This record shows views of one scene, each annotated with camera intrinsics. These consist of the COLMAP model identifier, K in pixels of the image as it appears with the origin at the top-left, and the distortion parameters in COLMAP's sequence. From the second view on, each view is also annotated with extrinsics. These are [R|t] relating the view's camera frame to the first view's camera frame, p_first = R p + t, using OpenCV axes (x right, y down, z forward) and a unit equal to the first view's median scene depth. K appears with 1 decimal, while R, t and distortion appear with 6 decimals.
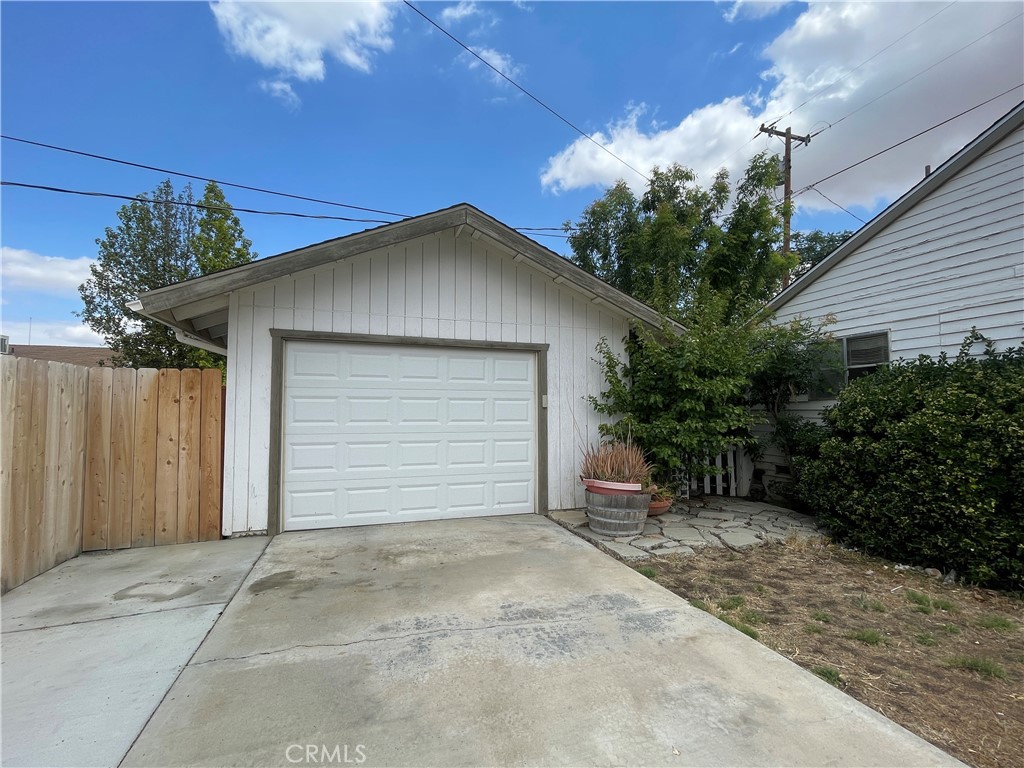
lens RADIAL K [[466.8, 0, 512.0], [0, 466.8, 384.0], [0, 0, 1]] dist [0.000112, 0.001042]
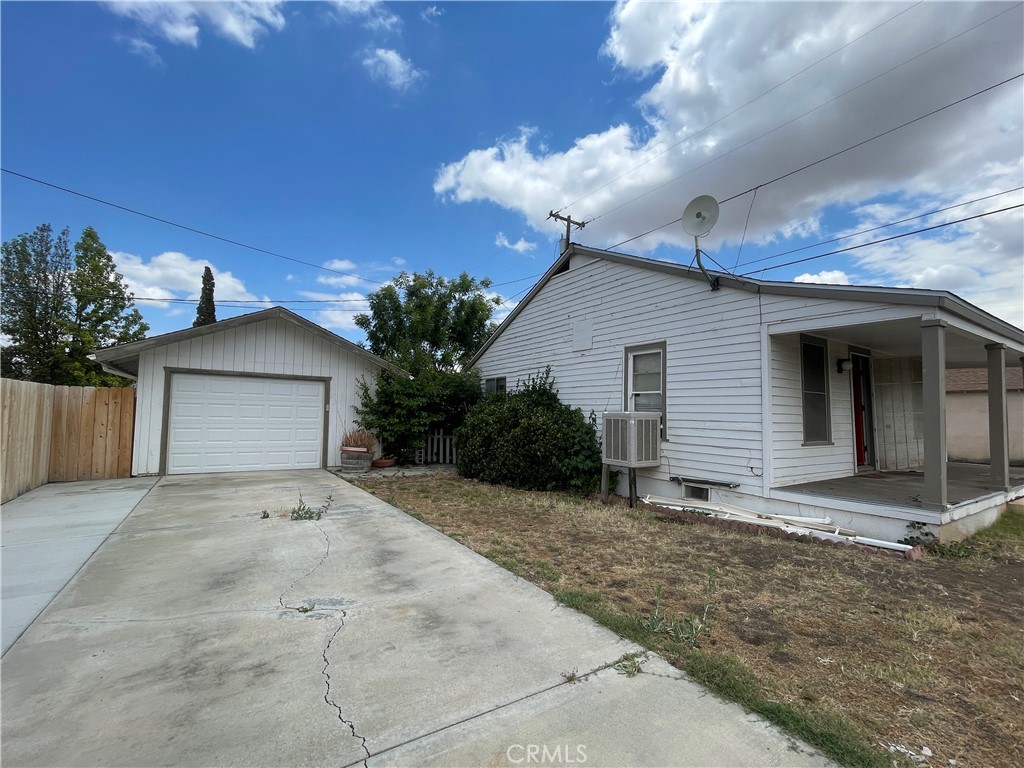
lens RADIAL K [[466.8, 0, 512.0], [0, 466.8, 384.0], [0, 0, 1]] dist [0.000112, 0.001042]
pose [[0.973558, 0.031686, 0.226234, 0.367472], [-0.030061, 0.999492, -0.010625, -0.061143], [-0.226456, 0.003543, 0.974015, -0.994568]]
